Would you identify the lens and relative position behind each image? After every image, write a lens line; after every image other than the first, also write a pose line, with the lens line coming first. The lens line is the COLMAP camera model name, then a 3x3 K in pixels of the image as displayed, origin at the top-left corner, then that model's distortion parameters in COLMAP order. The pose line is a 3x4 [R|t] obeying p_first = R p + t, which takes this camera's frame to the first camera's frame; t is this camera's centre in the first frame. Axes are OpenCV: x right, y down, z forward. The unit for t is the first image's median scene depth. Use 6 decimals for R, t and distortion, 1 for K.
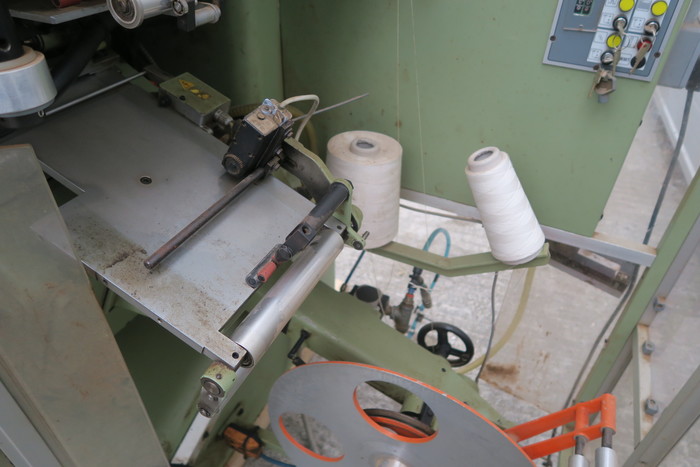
lens RADIAL K [[480.3, 0, 353.7], [0, 480.3, 231.7], [0, 0, 1]] dist [-0.023841, 0.004741]
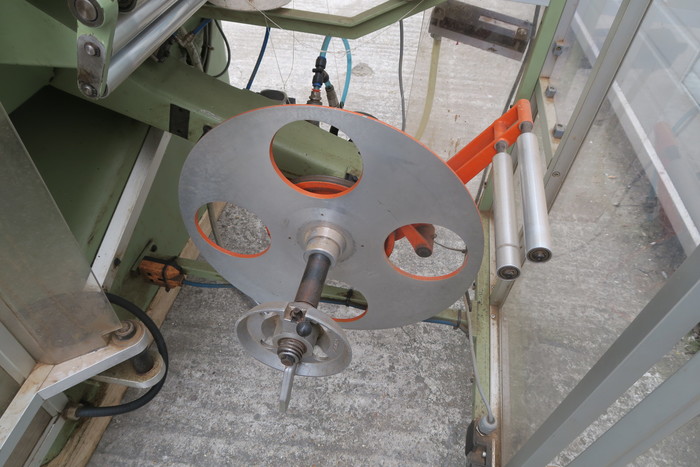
lens RADIAL K [[480.3, 0, 352.7], [0, 480.3, 236.5], [0, 0, 1]] dist [-0.023841, 0.004741]
pose [[0.971542, -0.154619, 0.179442, -0.037982], [0.121469, 0.975587, 0.182963, 0.361301], [-0.203350, -0.155960, 0.966605, 0.044360]]
